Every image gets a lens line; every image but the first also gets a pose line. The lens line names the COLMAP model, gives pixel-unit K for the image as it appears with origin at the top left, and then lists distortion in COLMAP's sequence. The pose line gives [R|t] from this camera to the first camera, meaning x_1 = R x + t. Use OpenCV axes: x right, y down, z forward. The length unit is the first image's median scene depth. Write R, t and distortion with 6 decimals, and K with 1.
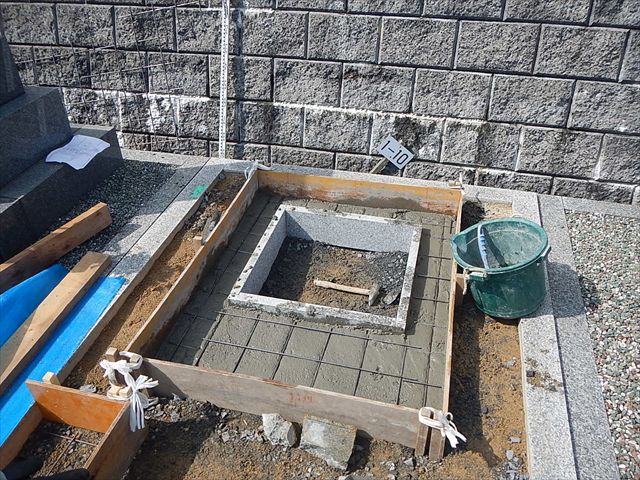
lens RADIAL K [[519.6, 0, 322.3], [0, 519.6, 241.7], [0, 0, 1]] dist [-0.003168, -0.009004]
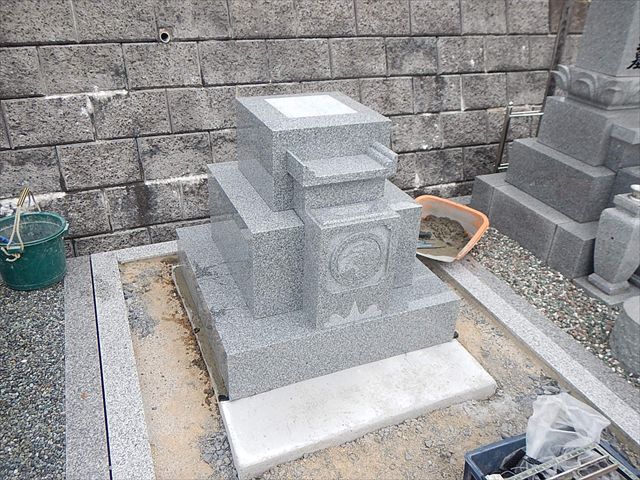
lens RADIAL K [[519.6, 0, 319.6], [0, 519.6, 239.8], [0, 0, 1]] dist [-0.003168, -0.009004]
pose [[0.792589, -0.258282, 0.552352, -0.405250], [0.322010, 0.946536, -0.019459, -0.045407], [-0.517795, 0.193286, 0.833384, 0.053535]]
